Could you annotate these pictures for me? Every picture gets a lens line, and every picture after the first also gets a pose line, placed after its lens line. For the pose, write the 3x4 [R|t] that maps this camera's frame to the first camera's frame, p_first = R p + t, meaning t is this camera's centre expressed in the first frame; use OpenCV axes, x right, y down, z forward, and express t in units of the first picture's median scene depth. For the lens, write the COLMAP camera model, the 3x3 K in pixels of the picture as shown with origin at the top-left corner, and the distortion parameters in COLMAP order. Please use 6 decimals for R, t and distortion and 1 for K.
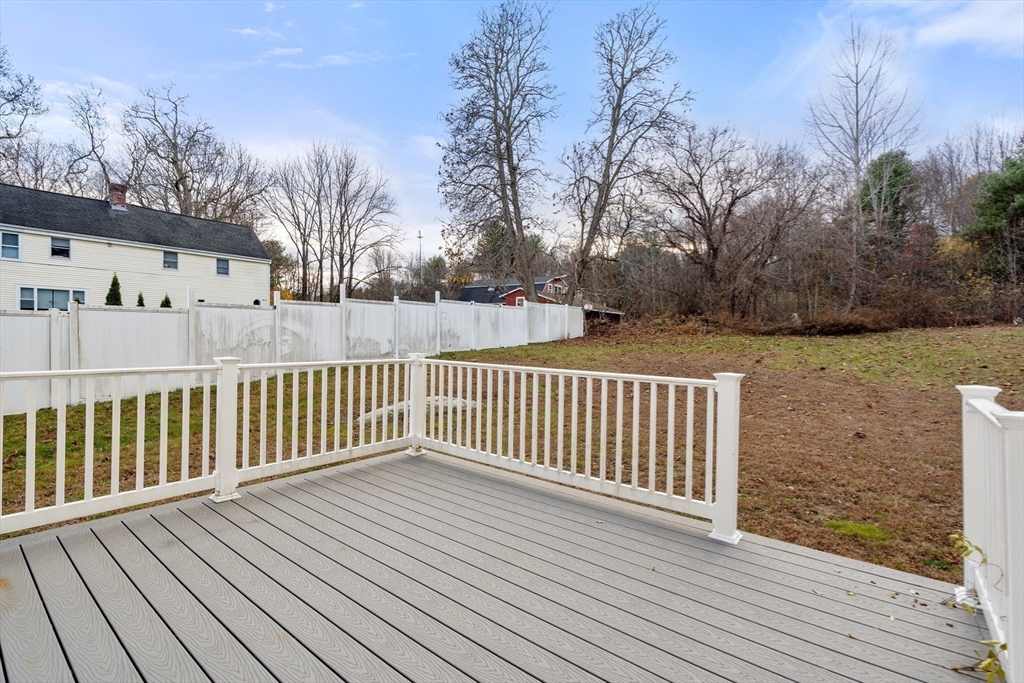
lens RADIAL K [[473.9, 0, 510.1], [0, 473.9, 331.2], [0, 0, 1]] dist [0.000335, 0.000020]
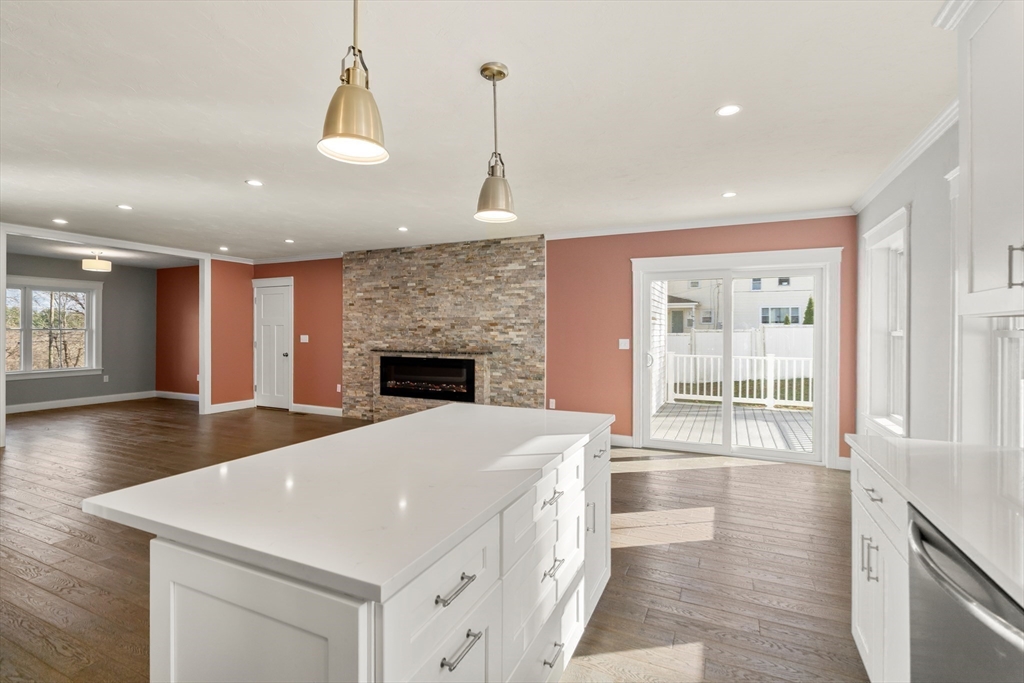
lens RADIAL K [[473.9, 0, 510.1], [0, 473.9, 331.2], [0, 0, 1]] dist [0.000335, 0.000020]
pose [[0.243541, -0.008663, -0.969852, 0.868173], [0.001902, 0.999962, -0.008455, -0.026980], [0.969889, 0.000215, 0.243548, -0.548752]]
